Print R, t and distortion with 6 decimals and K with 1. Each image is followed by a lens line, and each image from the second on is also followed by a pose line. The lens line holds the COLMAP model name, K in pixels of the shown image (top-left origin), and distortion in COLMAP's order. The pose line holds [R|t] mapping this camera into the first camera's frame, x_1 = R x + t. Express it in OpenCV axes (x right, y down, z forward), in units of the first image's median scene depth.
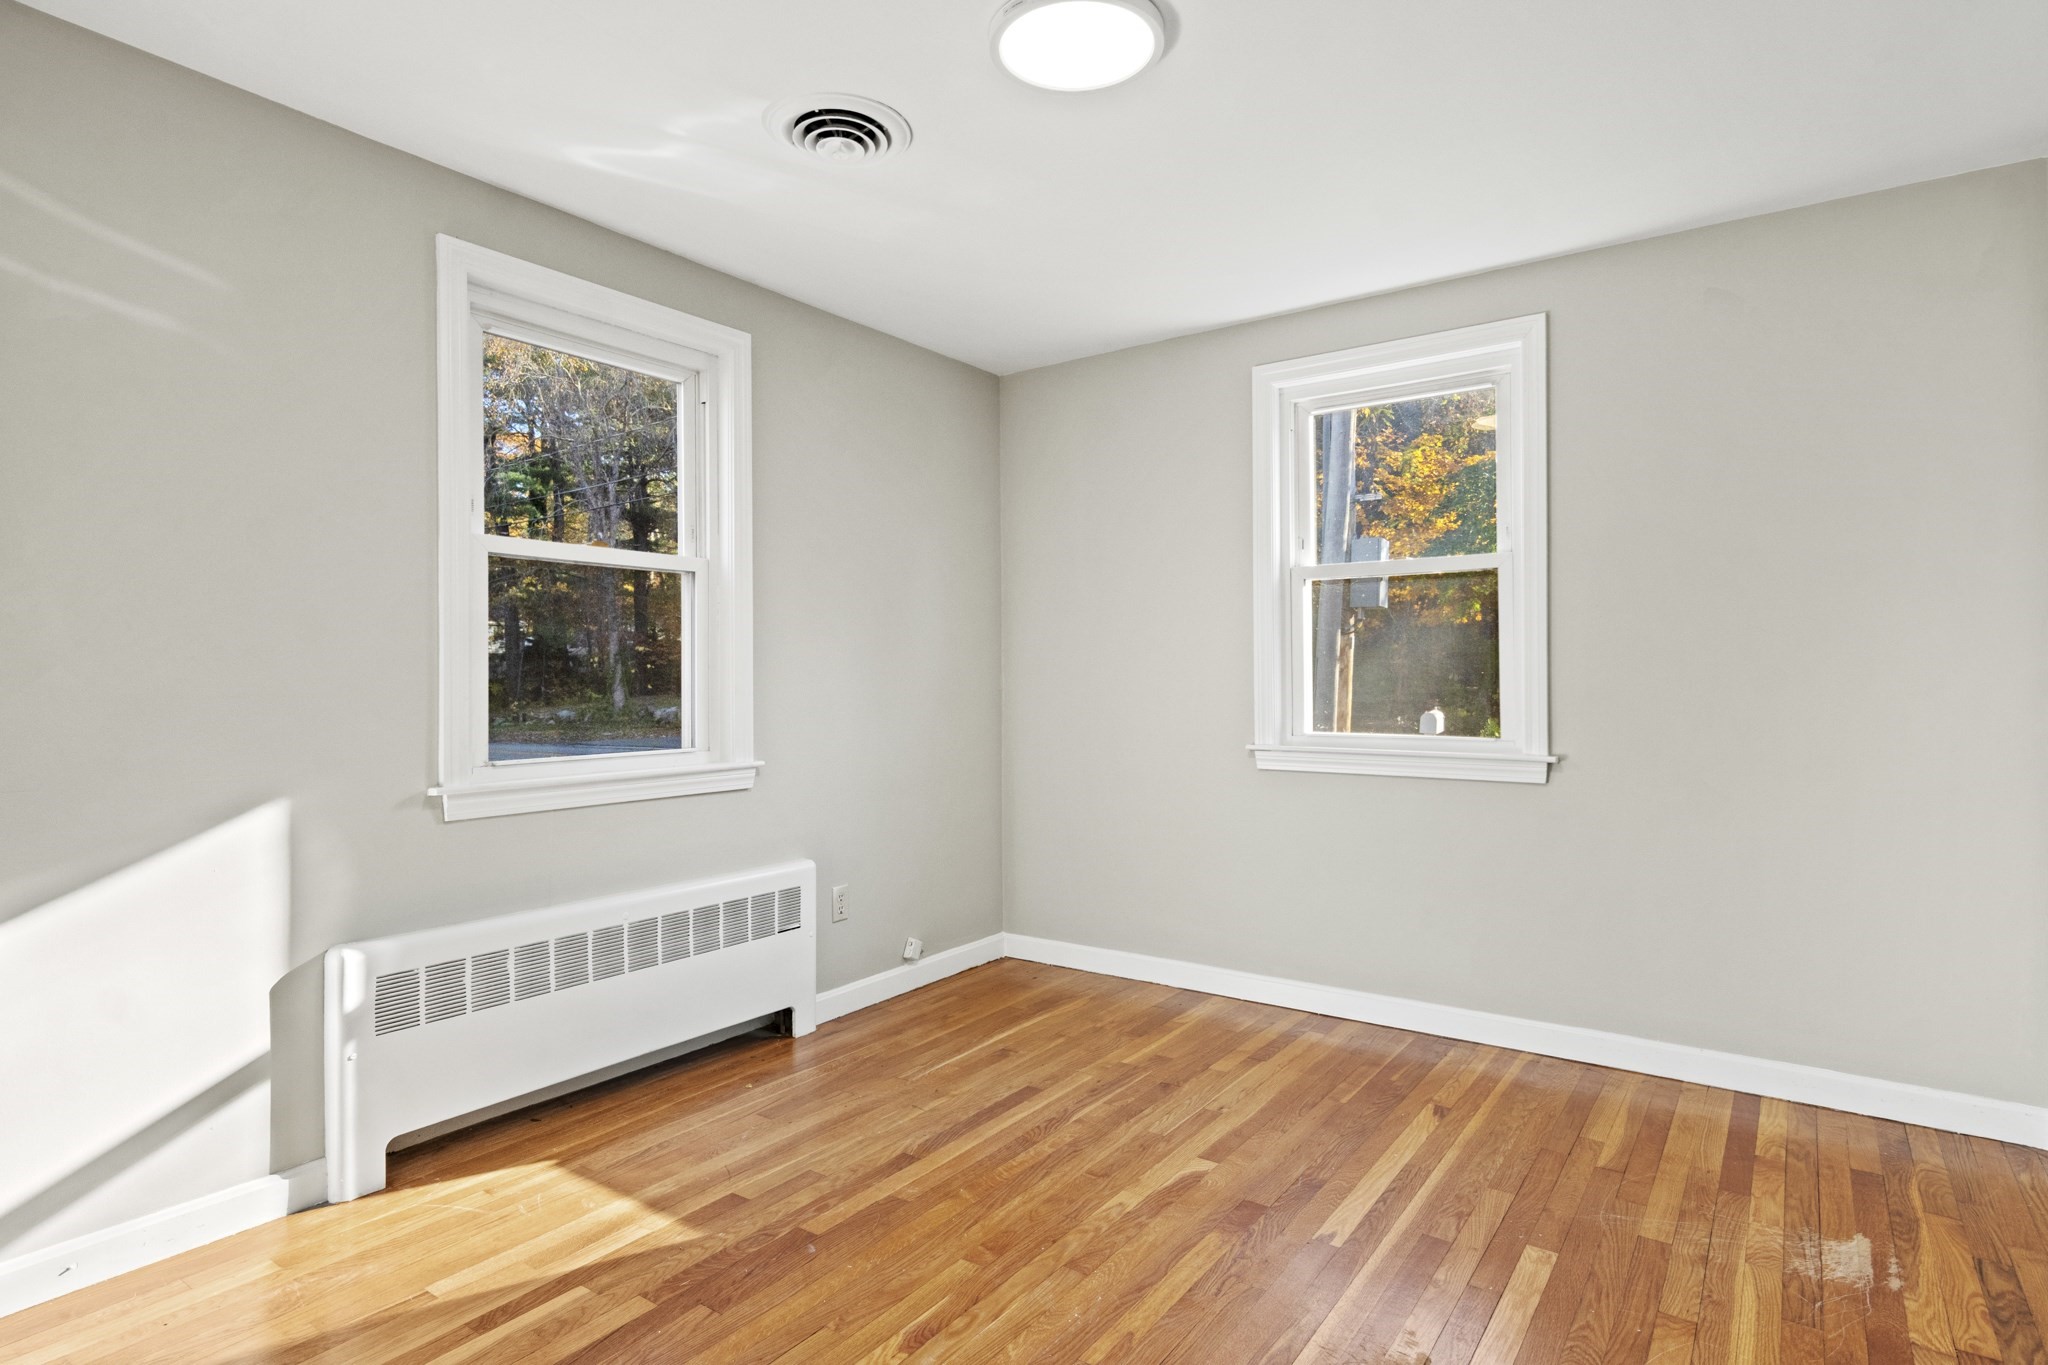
lens RADIAL K [[1086.0, 0, 1022.0], [0, 1086.0, 682.3], [0, 0, 1]] dist [0.003868, 0.000086]
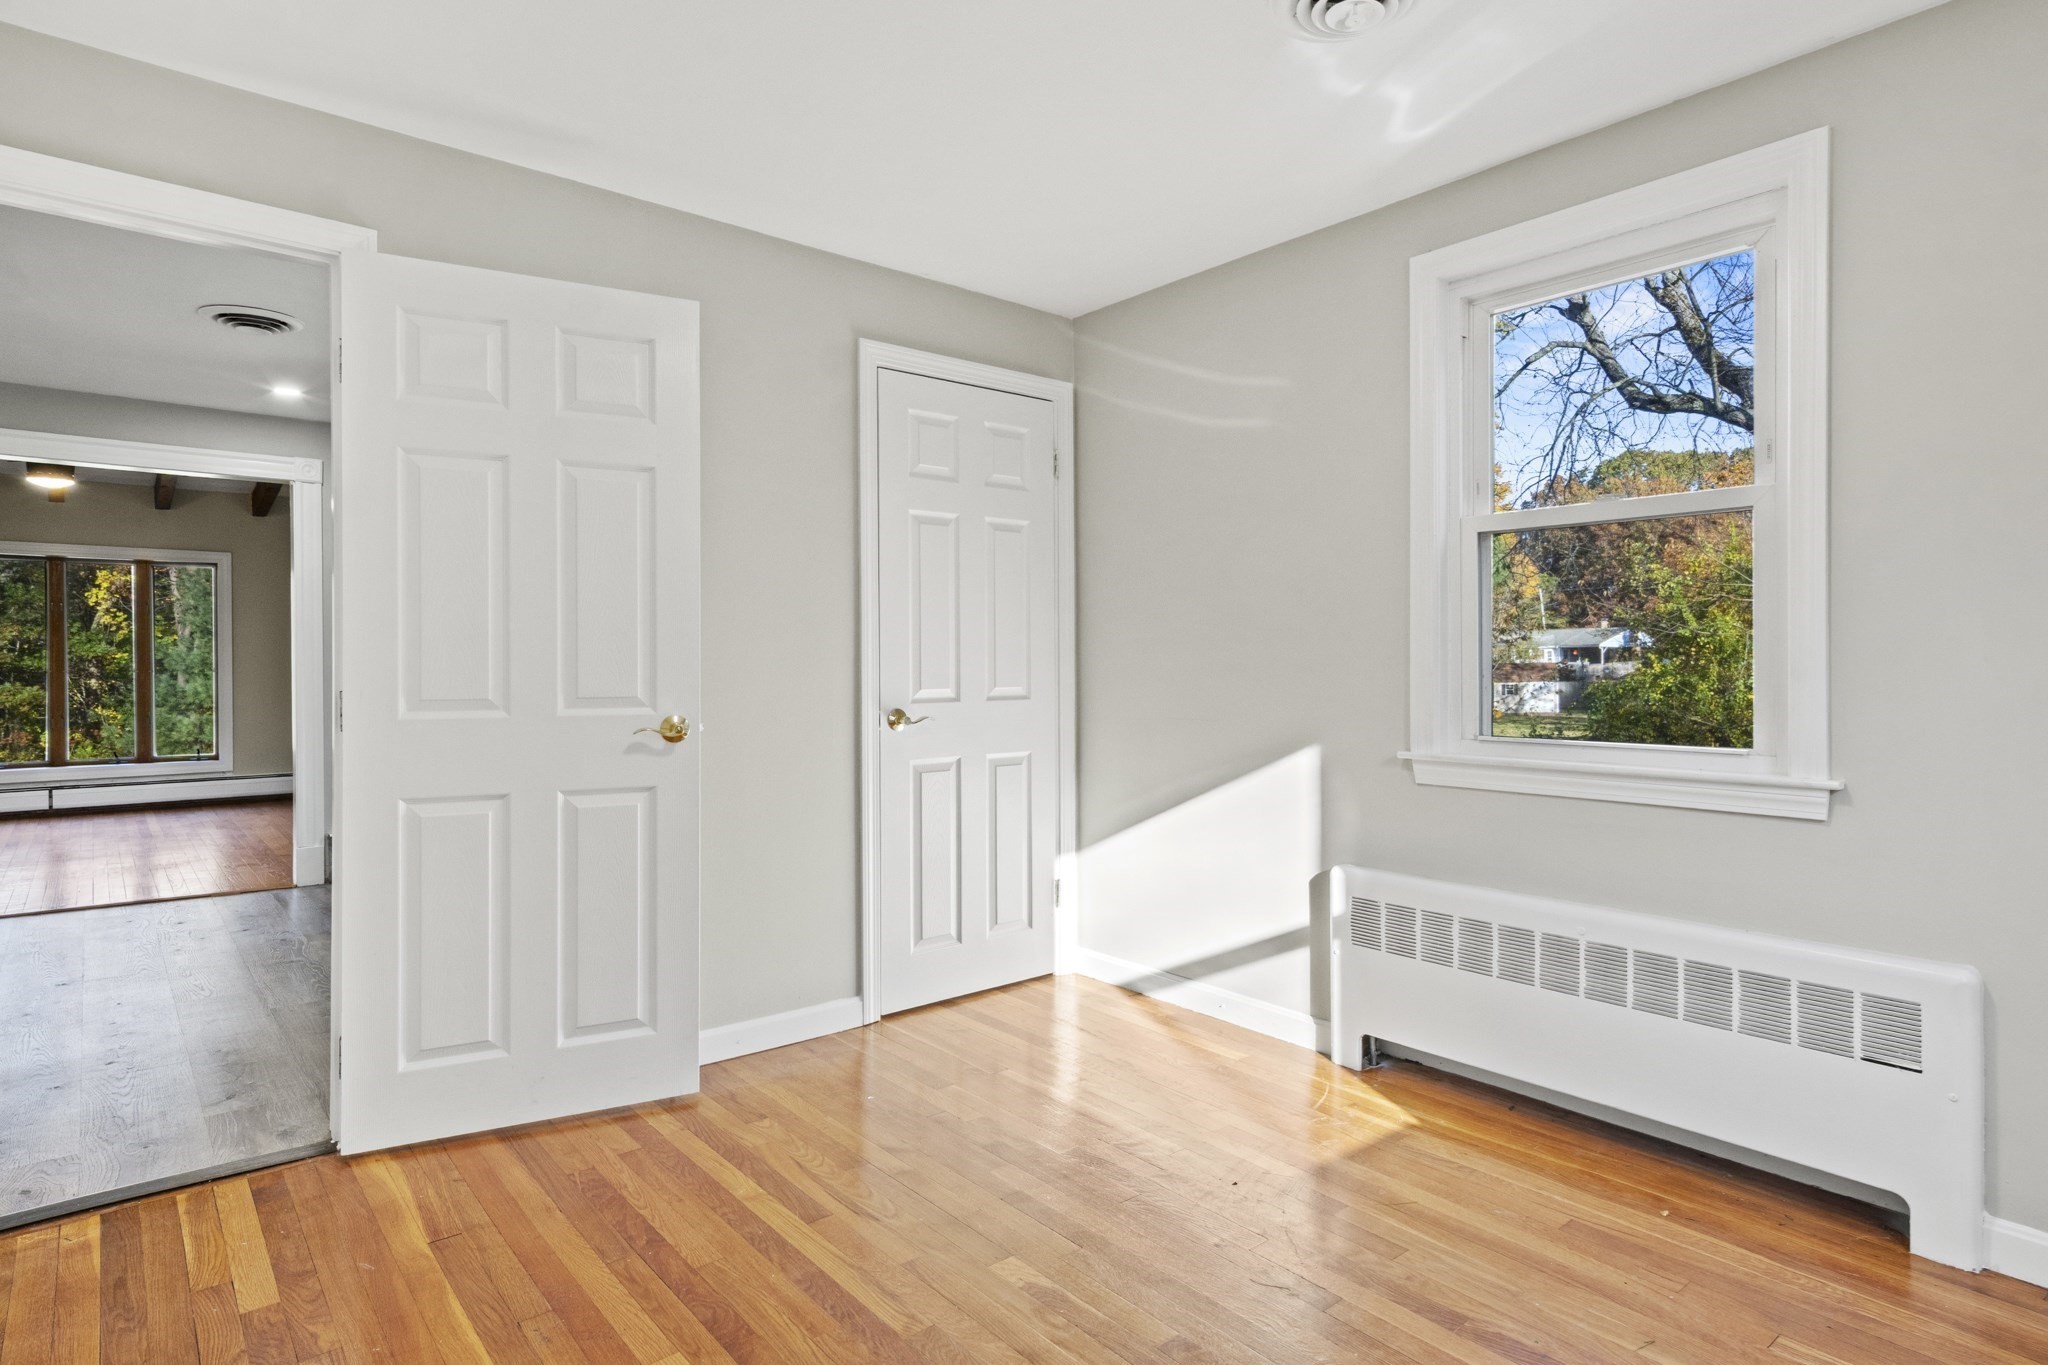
lens RADIAL K [[1078.9, 0, 1027.2], [0, 1078.9, 671.7], [0, 0, 1]] dist [0.002479, 0.000822]
pose [[-0.244241, 0.012813, -0.969630, 0.630476], [-0.002462, 0.999901, 0.013833, -0.000274], [0.969712, 0.005766, -0.244185, 0.869959]]
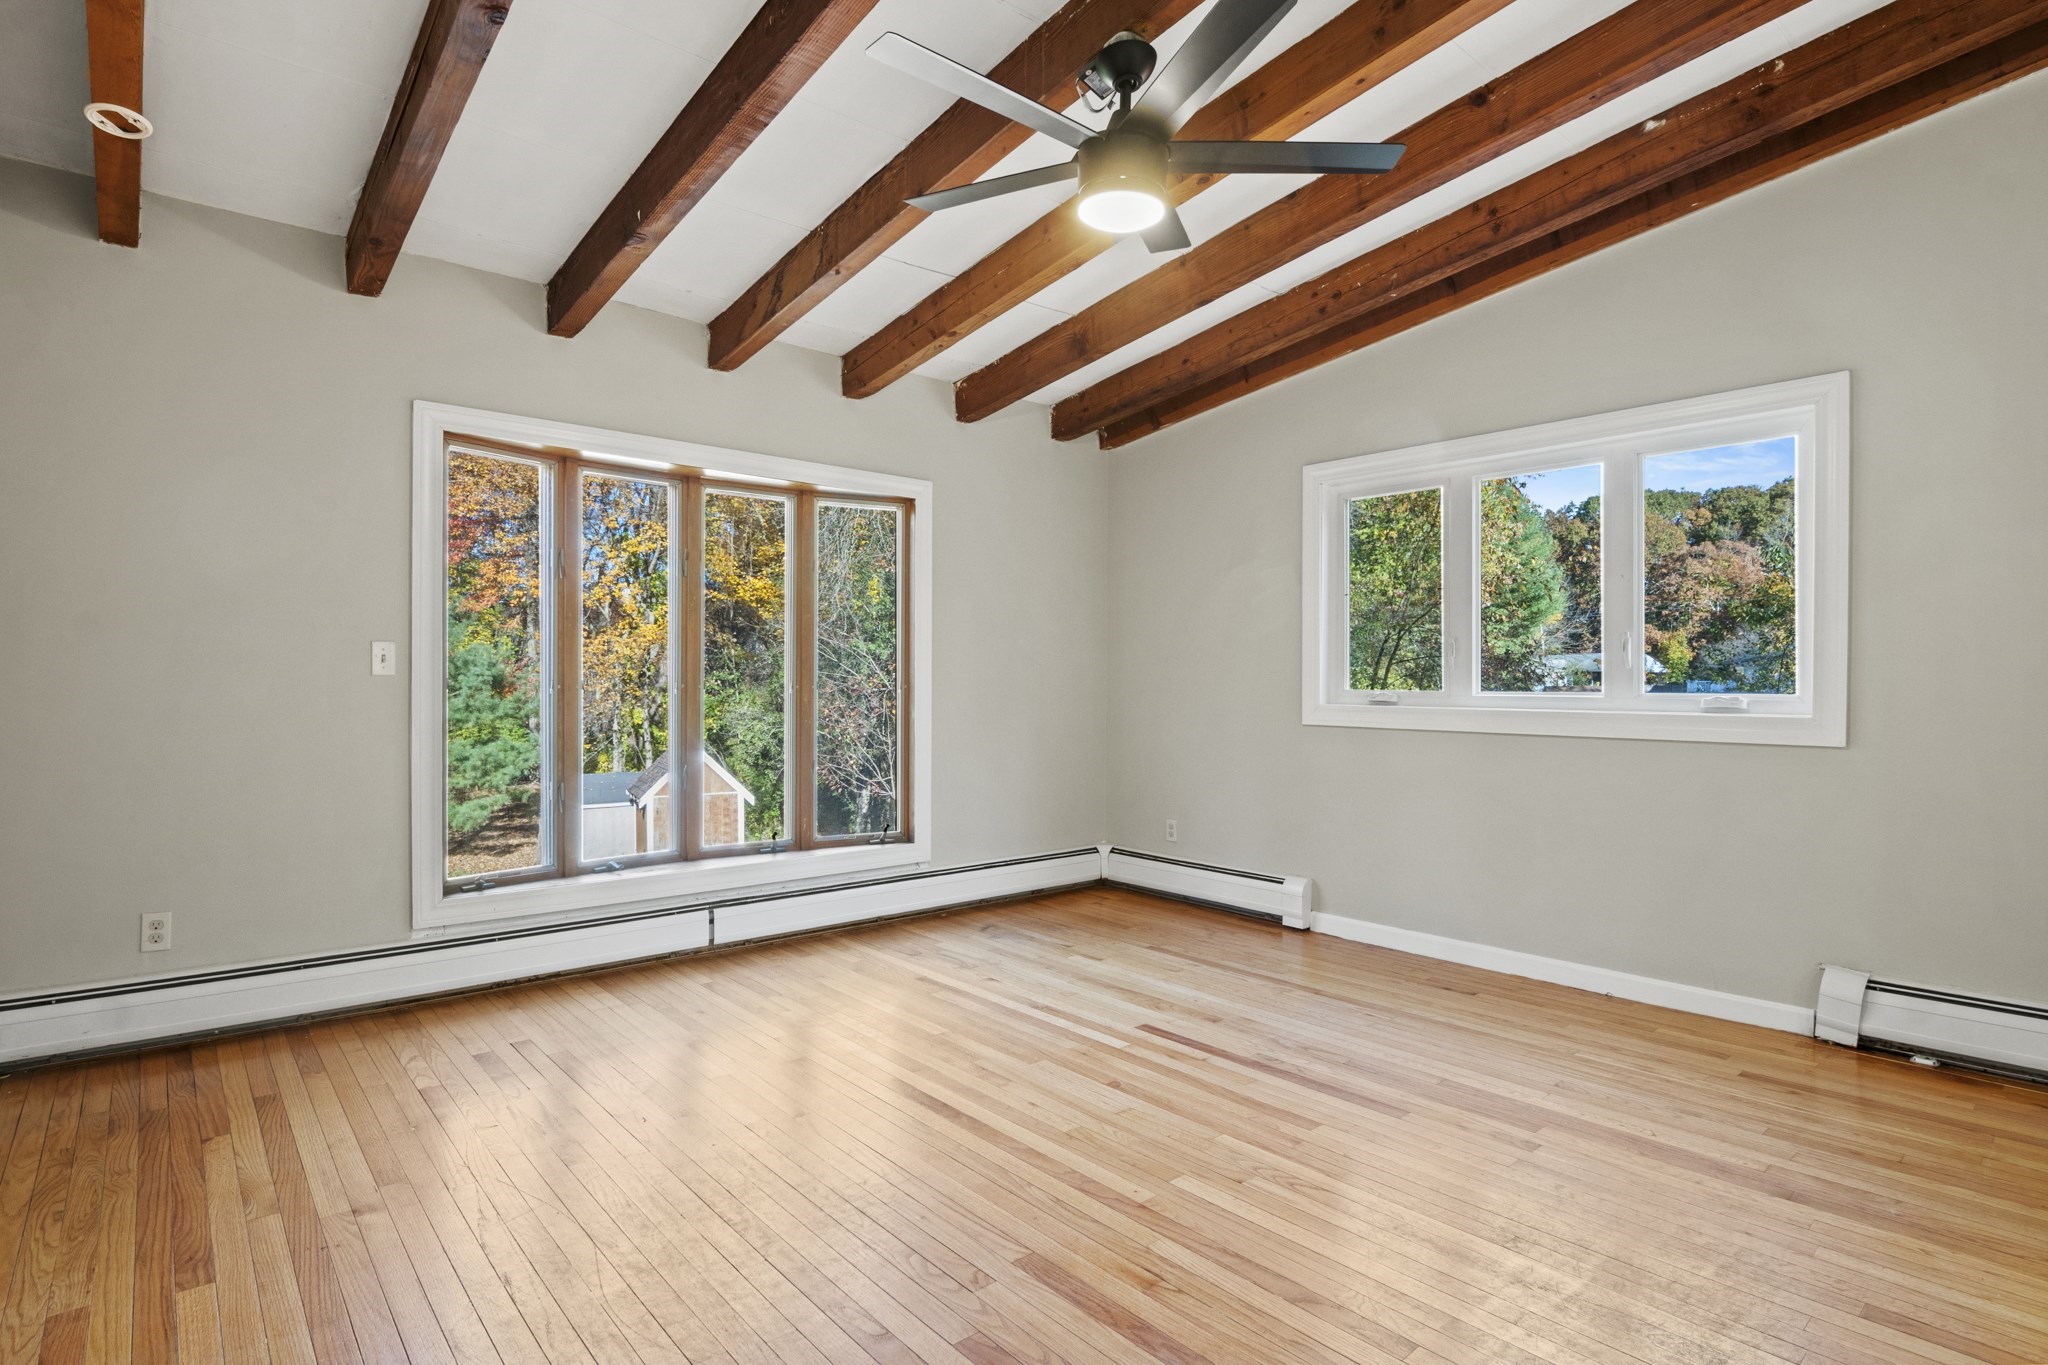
lens RADIAL K [[1048.1, 0, 1020.6], [0, 1048.1, 688.5], [0, 0, 1]] dist [-0.021959, -0.000737]
pose [[-0.245822, 0.014296, -0.969209, -0.378937], [-0.008508, 0.999821, 0.016905, 0.025815], [0.969278, 0.012402, -0.245657, -2.069446]]
